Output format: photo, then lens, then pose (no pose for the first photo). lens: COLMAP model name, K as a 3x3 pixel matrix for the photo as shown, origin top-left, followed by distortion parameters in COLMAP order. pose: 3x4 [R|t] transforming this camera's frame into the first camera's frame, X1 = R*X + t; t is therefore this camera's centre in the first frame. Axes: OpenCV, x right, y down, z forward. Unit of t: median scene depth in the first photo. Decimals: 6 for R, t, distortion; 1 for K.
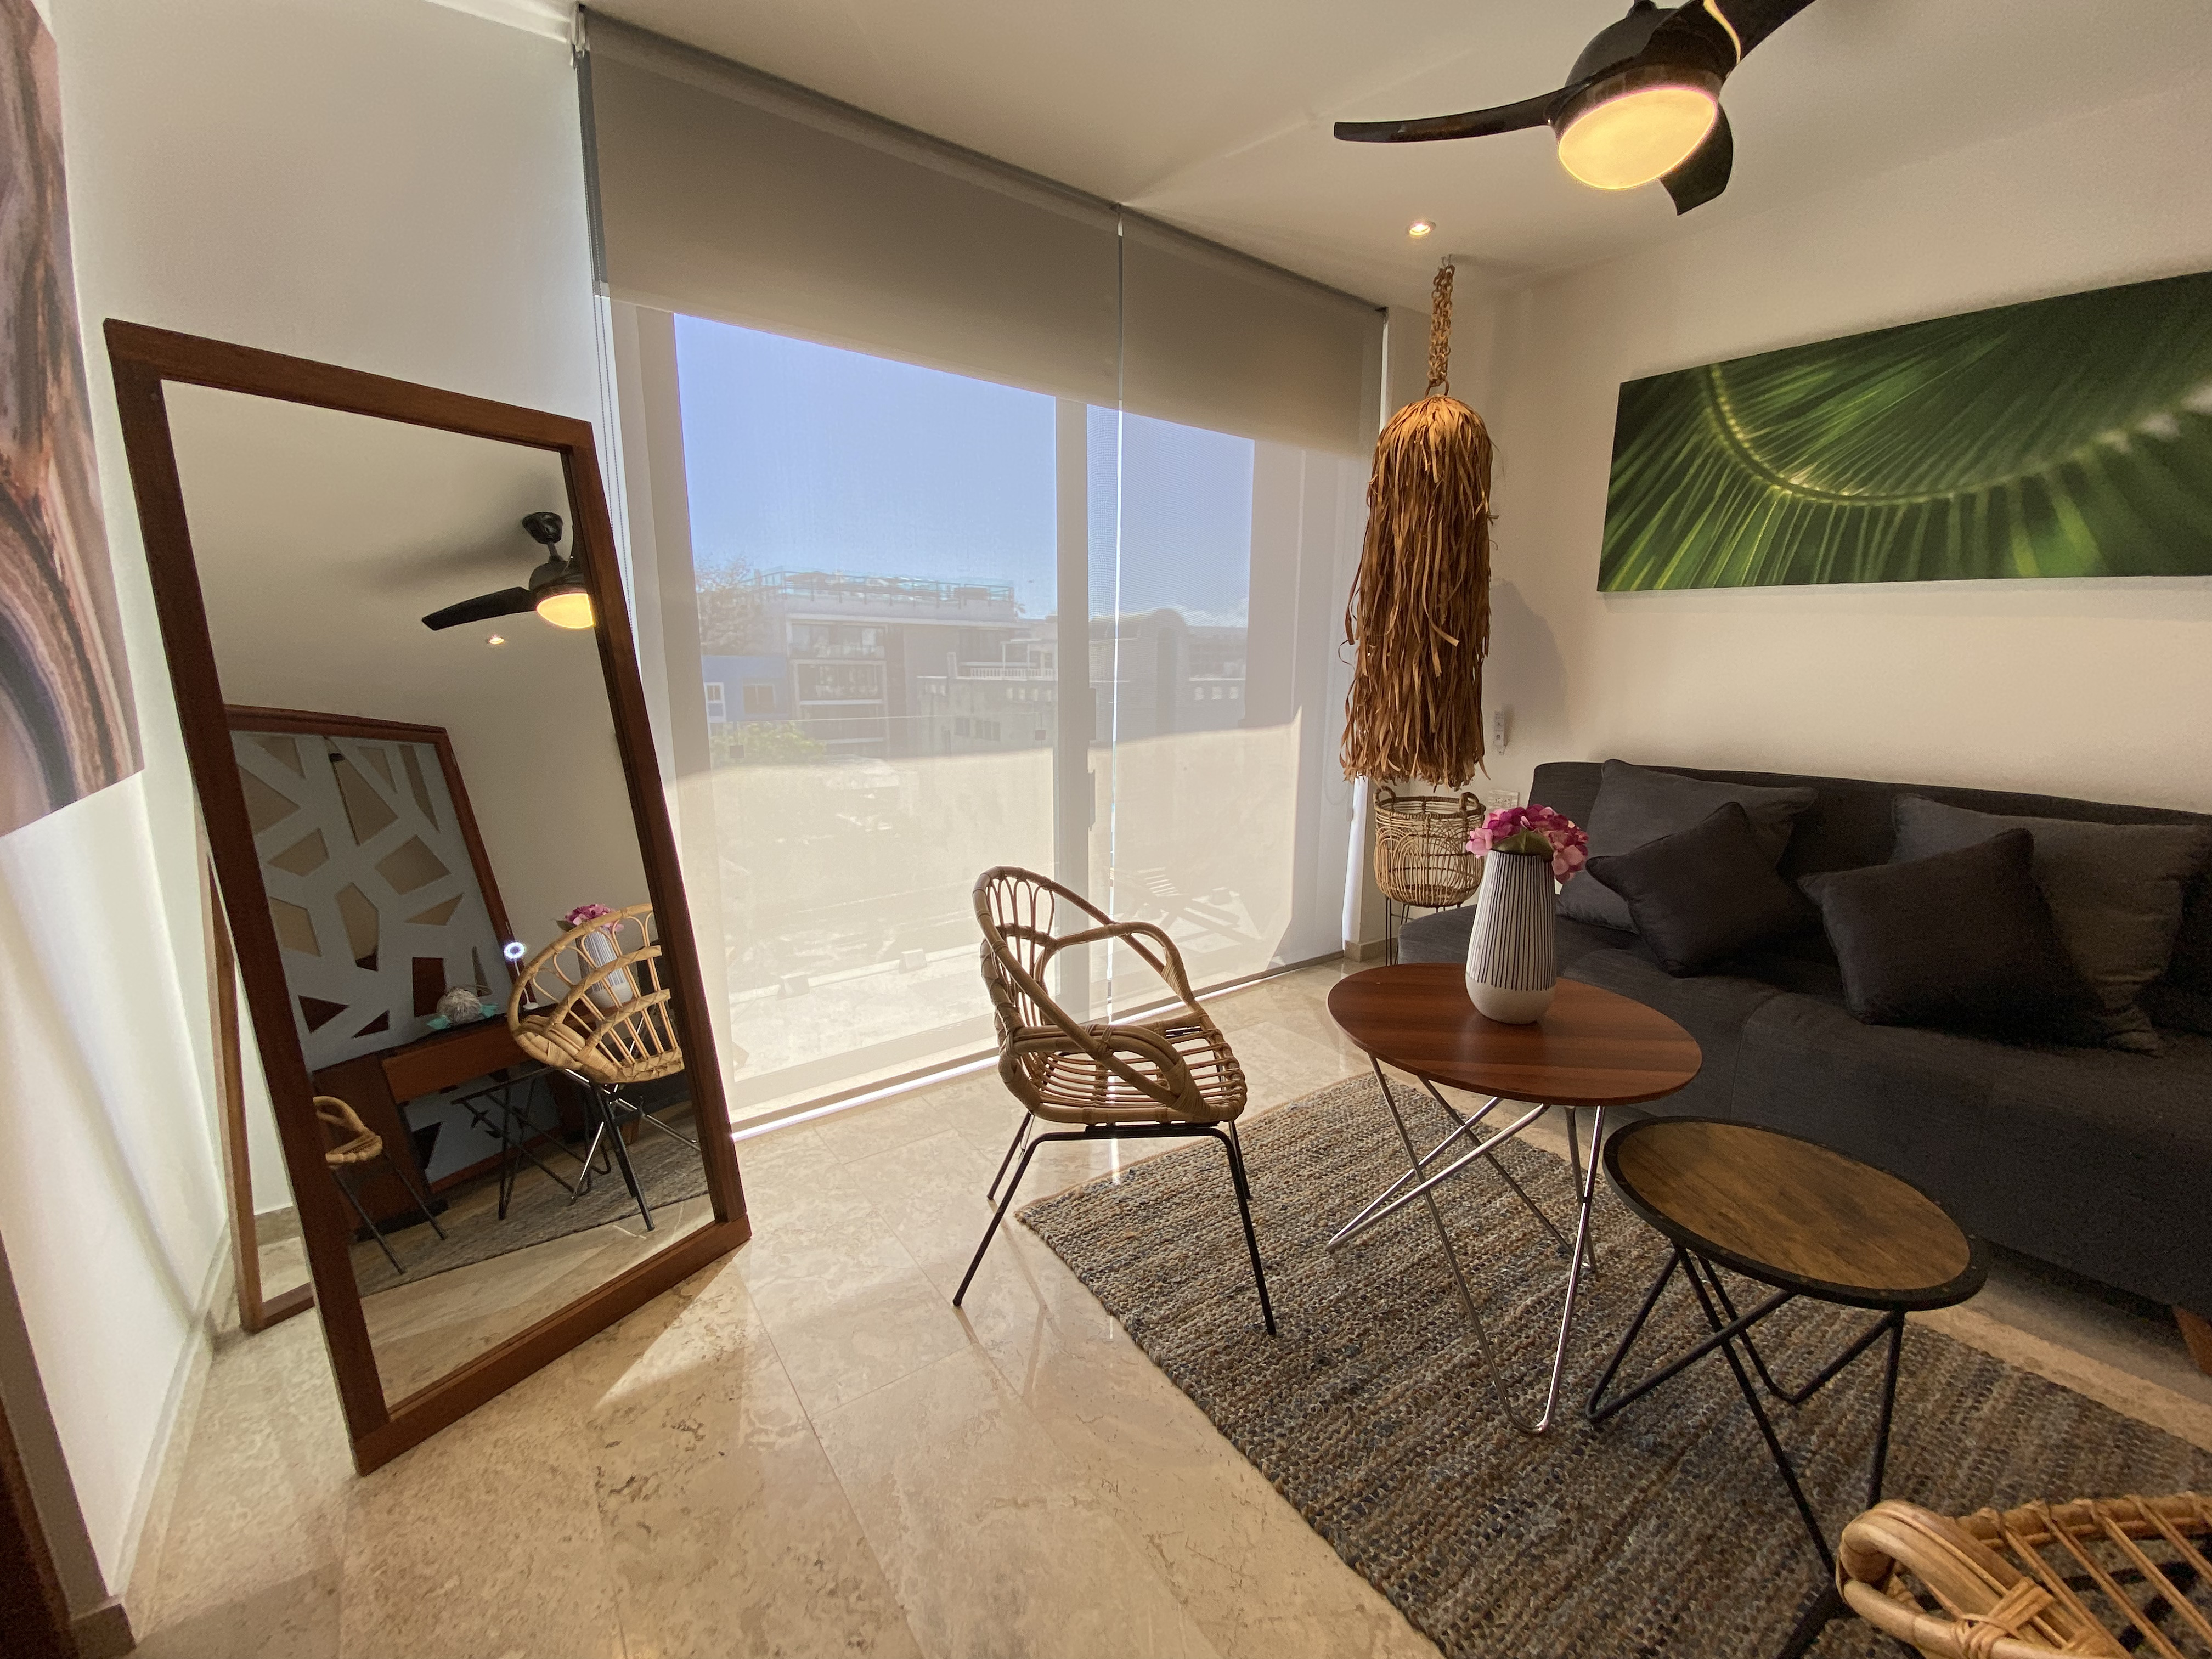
lens RADIAL K [[896.8, 0, 1101.2], [0, 896.8, 827.2], [0, 0, 1]] dist [0.002476, -0.009640]
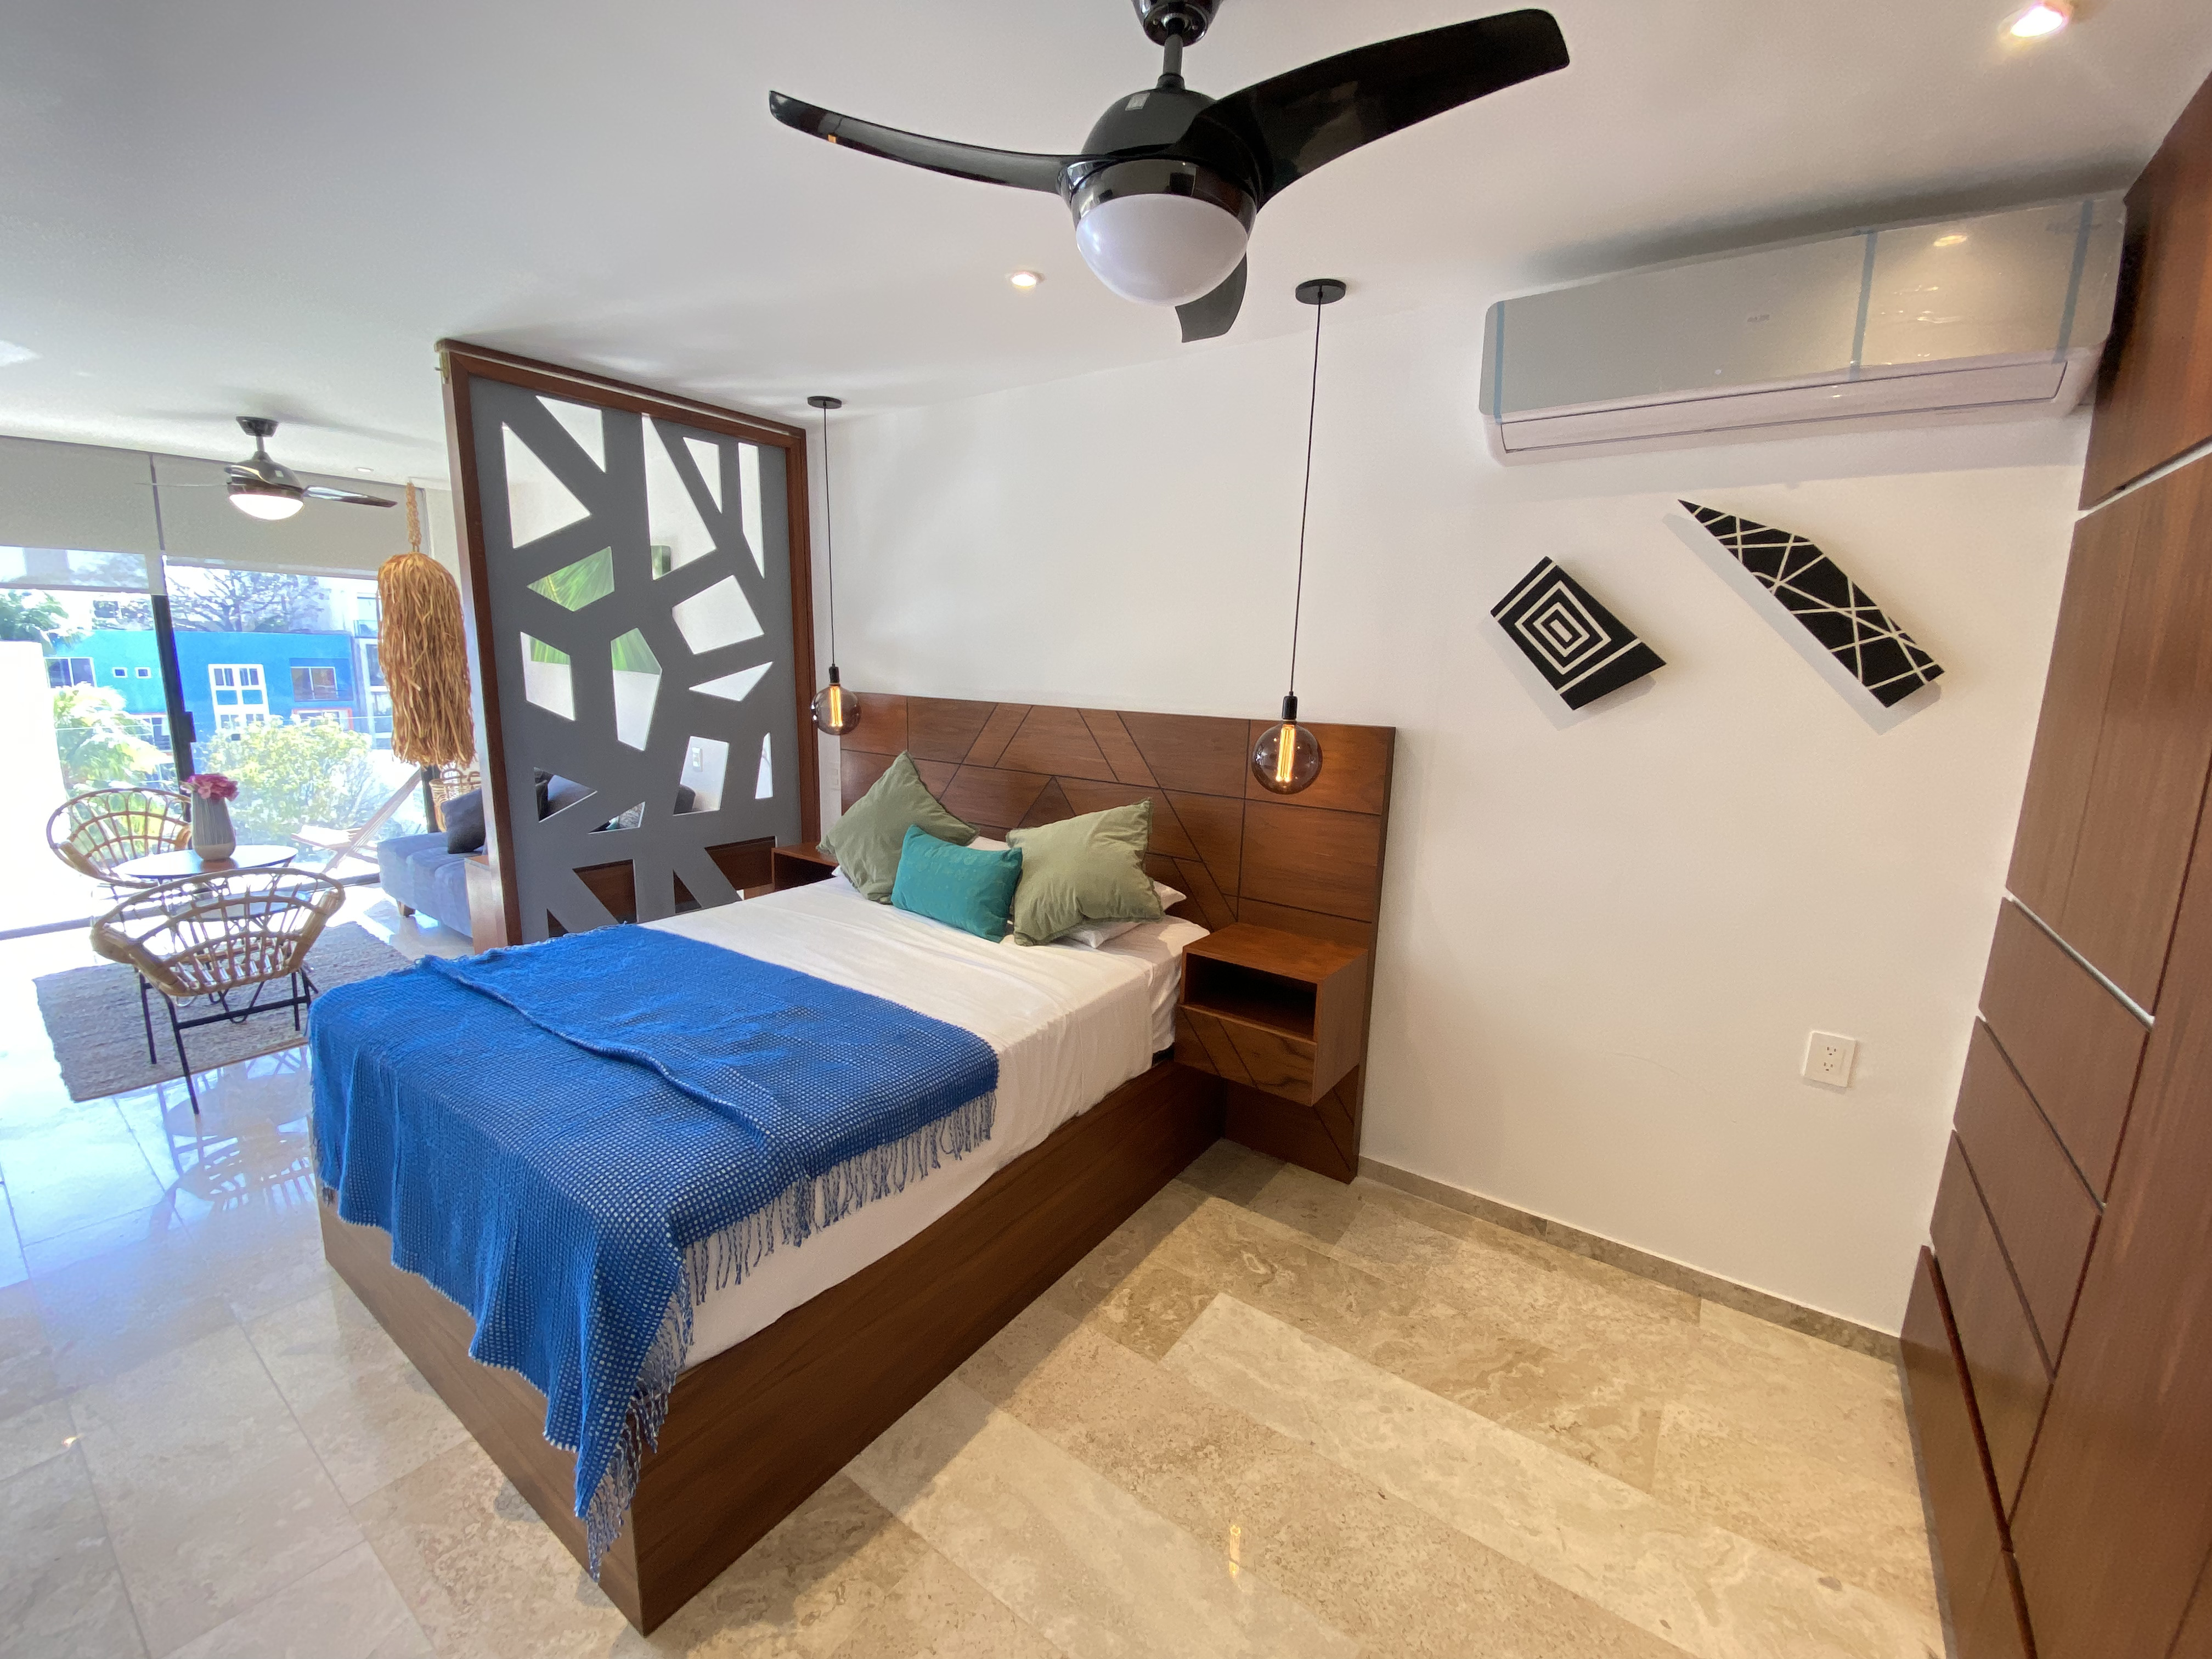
lens RADIAL K [[897.8, 0, 1093.3], [0, 897.8, 822.8], [0, 0, 1]] dist [-0.000978, -0.009920]
pose [[0.945861, -0.045286, 0.321396, 1.228088], [0.041255, 0.998961, 0.019343, 0.090335], [-0.321938, -0.005036, 0.946747, -1.342000]]
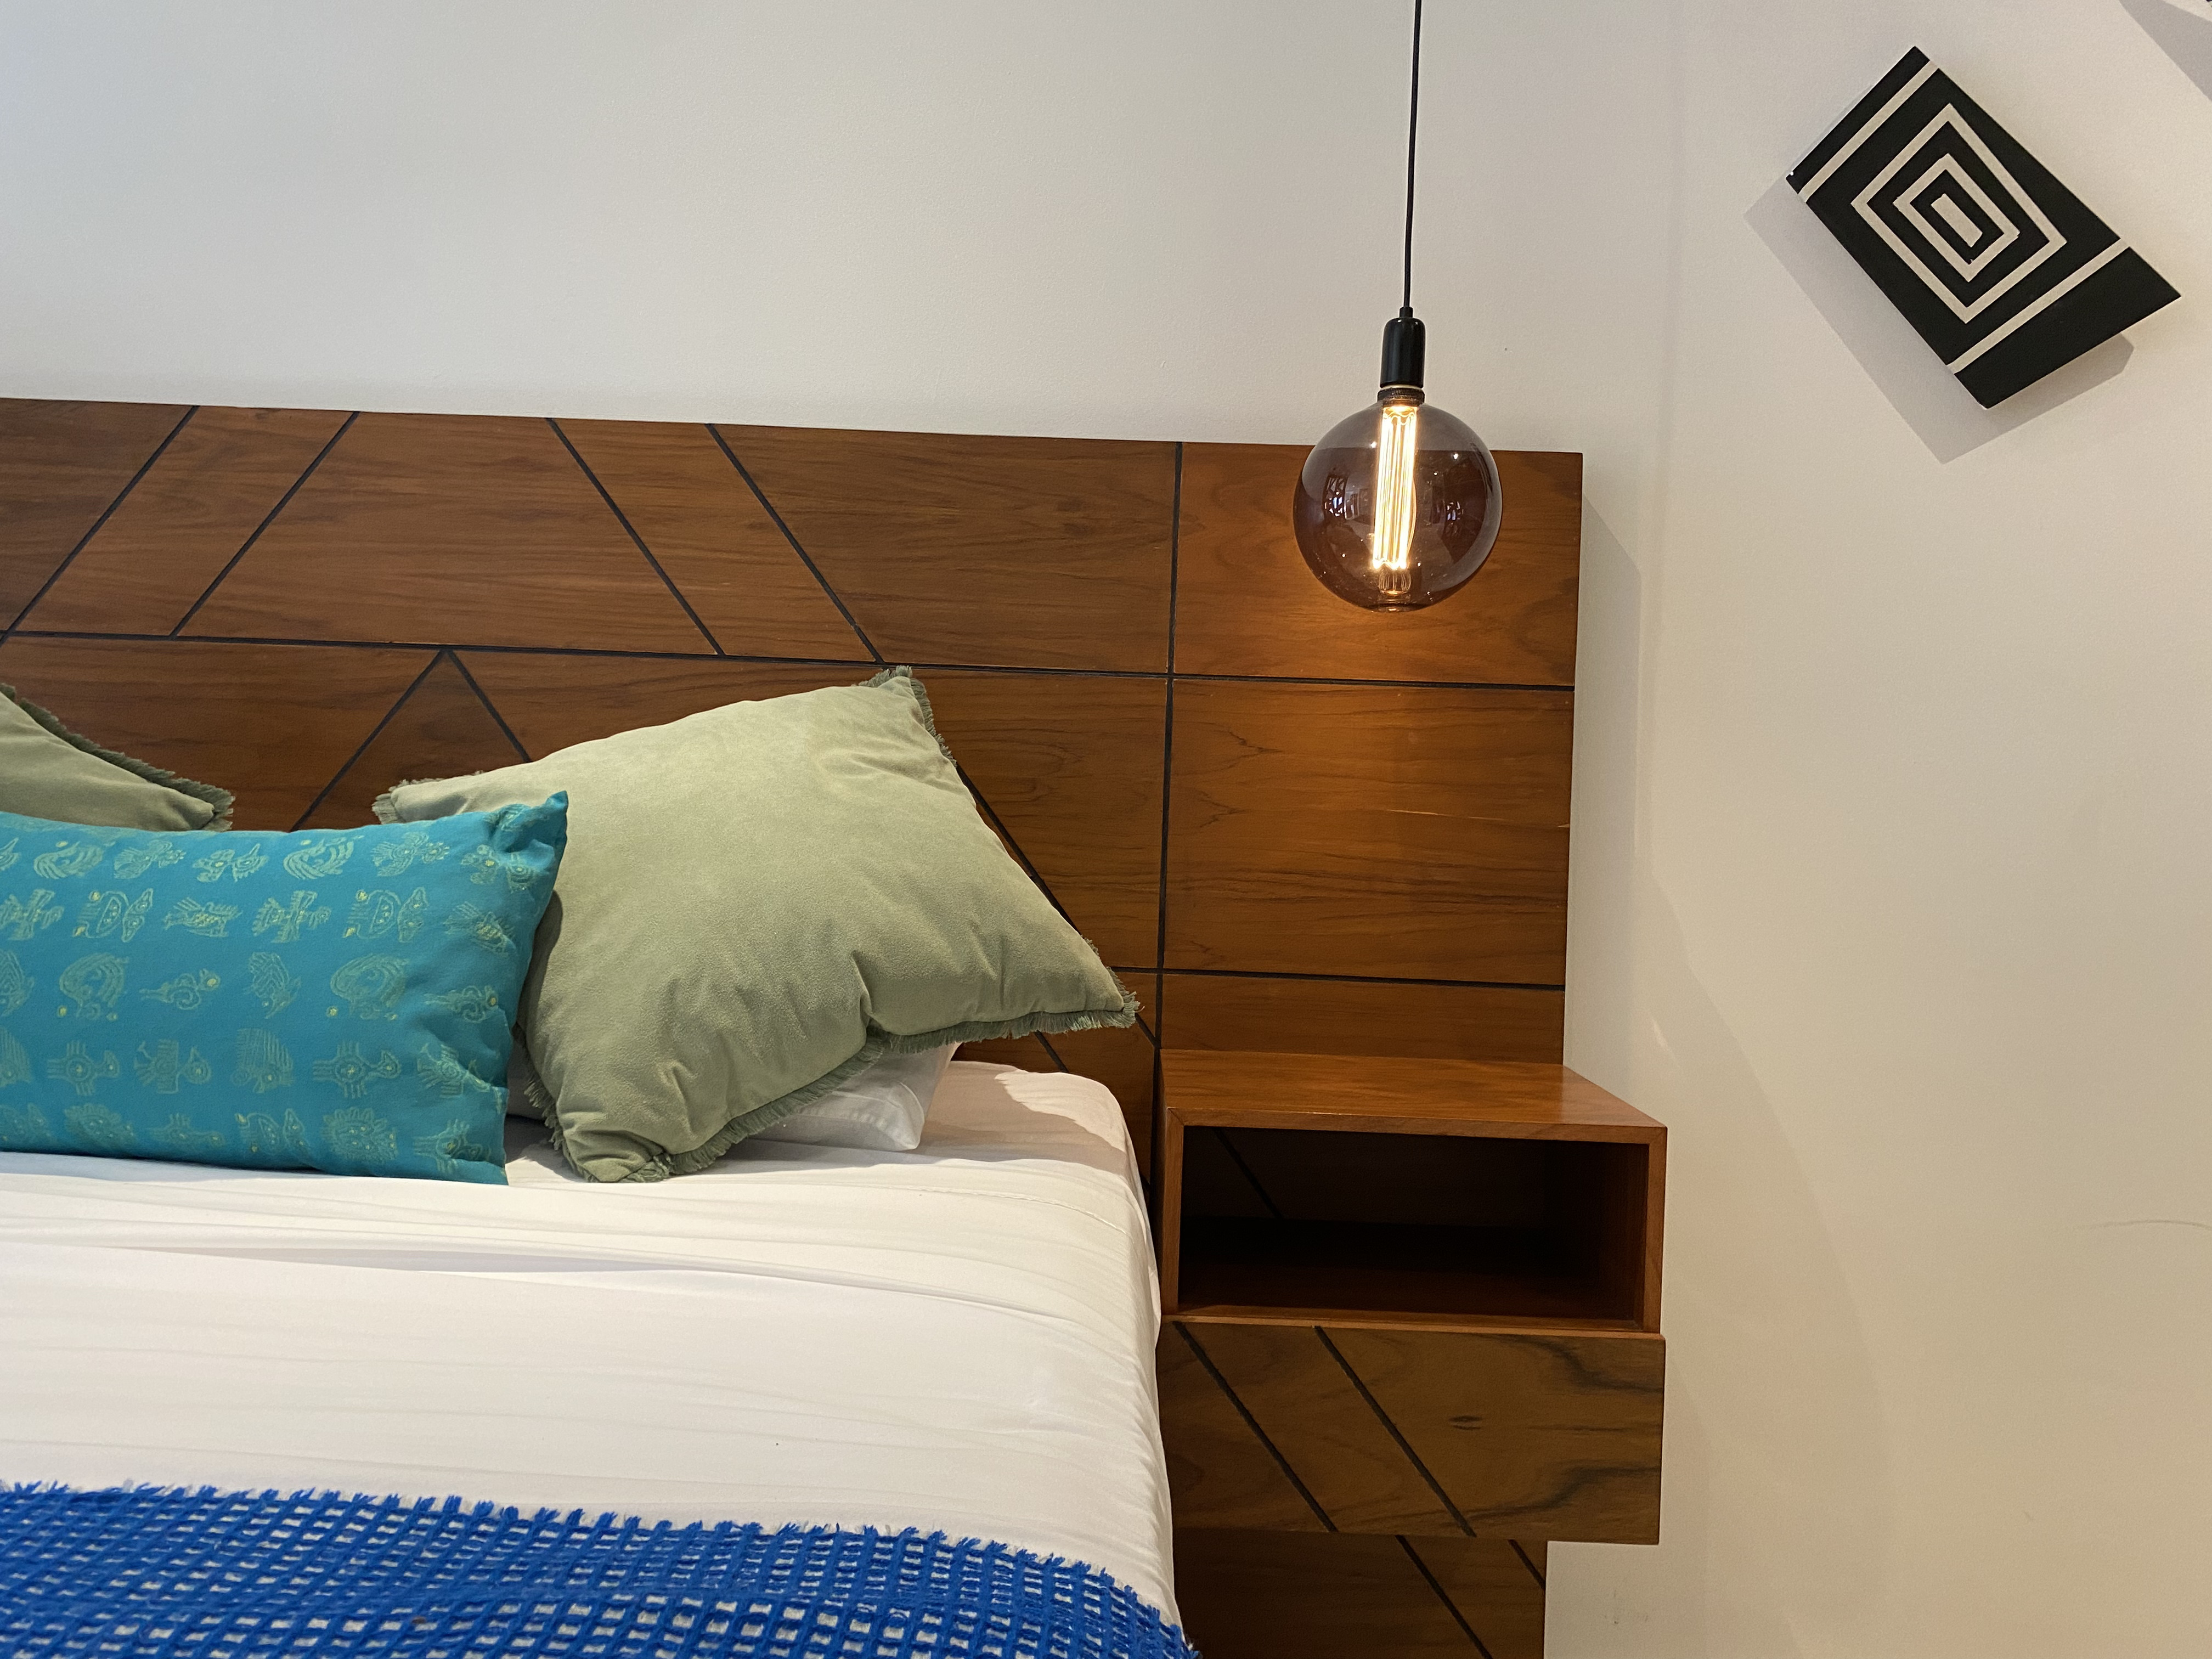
lens RADIAL K [[1709.4, 0, 1100.6], [0, 1709.4, 778.4], [0, 0, 1]] dist [0.033694, -0.000416]
pose [[0.576775, 0.010529, 0.816835, 1.157491], [0.111952, 0.989464, -0.091805, 0.196347], [-0.809195, 0.144397, 0.569520, -0.739156]]
